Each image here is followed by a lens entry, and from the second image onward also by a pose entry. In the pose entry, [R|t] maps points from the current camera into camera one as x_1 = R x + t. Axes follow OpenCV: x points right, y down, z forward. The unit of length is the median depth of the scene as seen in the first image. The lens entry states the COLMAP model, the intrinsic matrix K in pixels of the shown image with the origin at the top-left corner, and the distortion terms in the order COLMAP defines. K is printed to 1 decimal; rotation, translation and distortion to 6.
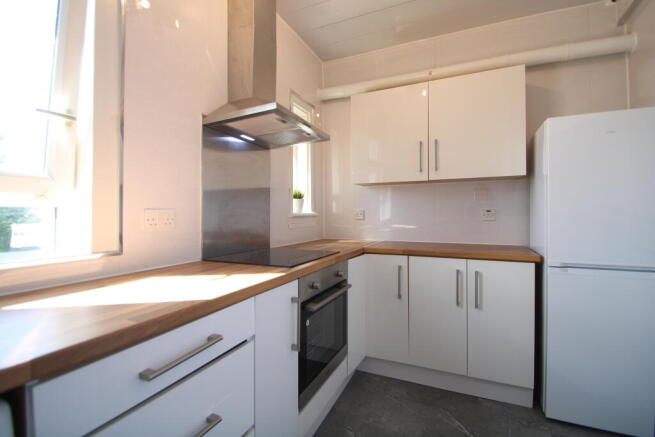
lens RADIAL K [[305.1, 0, 322.0], [0, 305.1, 214.1], [0, 0, 1]] dist [-0.010955, -0.003144]
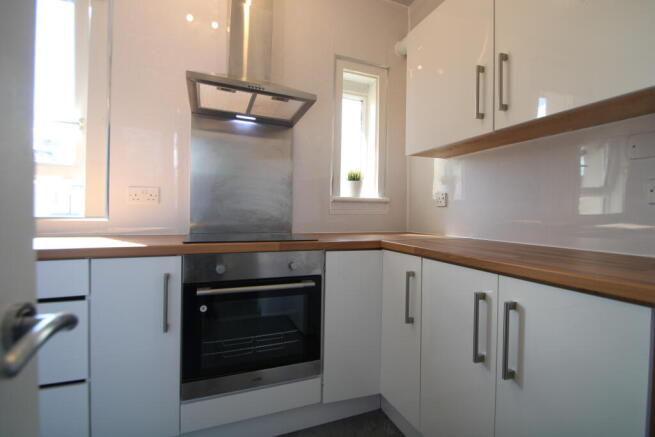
lens RADIAL K [[305.1, 0, 327.2], [0, 305.1, 213.5], [0, 0, 1]] dist [-0.010955, -0.003144]
pose [[0.722861, 0.014800, -0.690835, 0.586326], [-0.017463, 0.999843, 0.003147, 0.050301], [0.690772, 0.009789, 0.723006, 0.431628]]
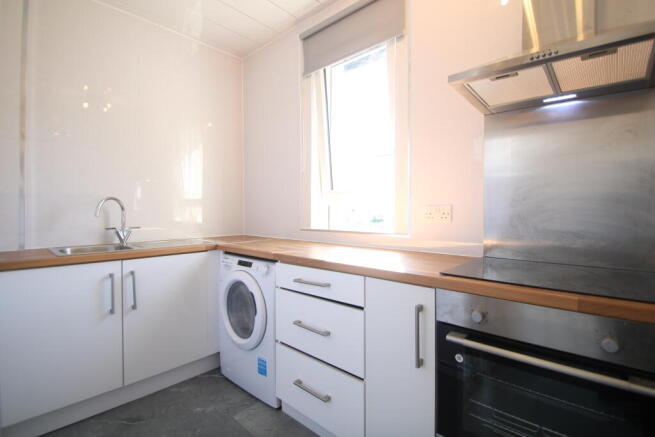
lens RADIAL K [[305.1, 0, 323.7], [0, 305.1, 213.2], [0, 0, 1]] dist [-0.010955, -0.003144]
pose [[-0.315524, 0.011162, -0.948852, 0.529183], [0.001746, 0.999936, 0.011182, 0.000319], [0.948916, 0.001871, -0.315523, 0.656369]]
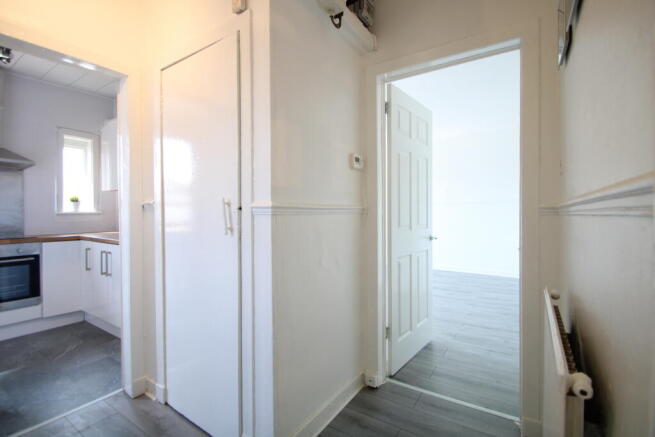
lens RADIAL K [[305.1, 0, 322.8], [0, 305.1, 216.7], [0, 0, 1]] dist [-0.010955, -0.003144]
pose [[0.987453, 0.006166, -0.157791, 1.649593], [-0.003267, 0.999821, 0.018628, -0.013264], [0.157878, -0.017879, 0.987297, -0.265180]]
